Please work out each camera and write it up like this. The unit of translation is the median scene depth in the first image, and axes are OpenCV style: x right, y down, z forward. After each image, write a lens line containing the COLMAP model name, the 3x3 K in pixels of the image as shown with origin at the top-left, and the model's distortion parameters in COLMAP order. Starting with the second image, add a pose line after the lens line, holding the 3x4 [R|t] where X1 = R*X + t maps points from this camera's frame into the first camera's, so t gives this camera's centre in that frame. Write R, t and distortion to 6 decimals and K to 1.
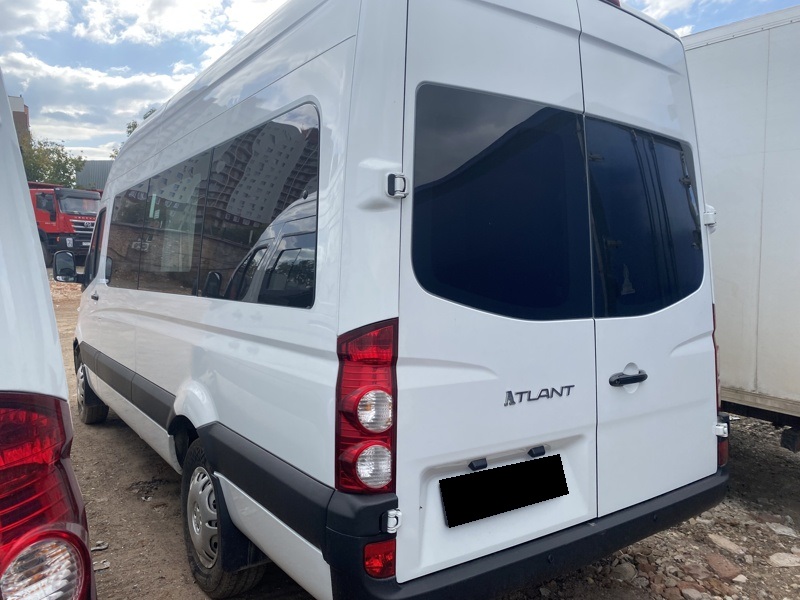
lens RADIAL K [[610.9, 0, 397.2], [0, 610.9, 294.8], [0, 0, 1]] dist [0.031867, -0.042594]
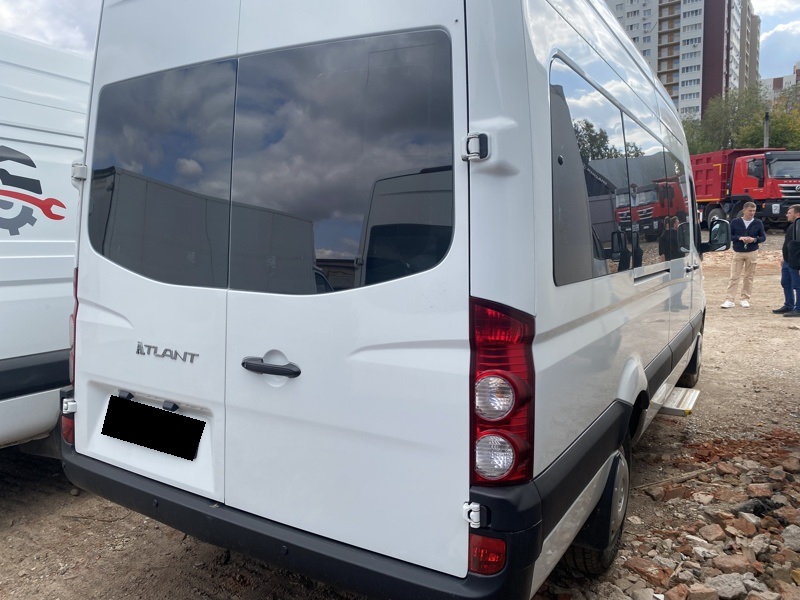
lens RADIAL K [[610.9, 0, 397.9], [0, 610.9, 301.3], [0, 0, 1]] dist [0.031867, -0.042594]
pose [[0.399969, 0.096693, -0.911414, 1.248788], [-0.039617, 0.995314, 0.088208, -0.032304], [0.915672, 0.000827, 0.401925, 0.874268]]
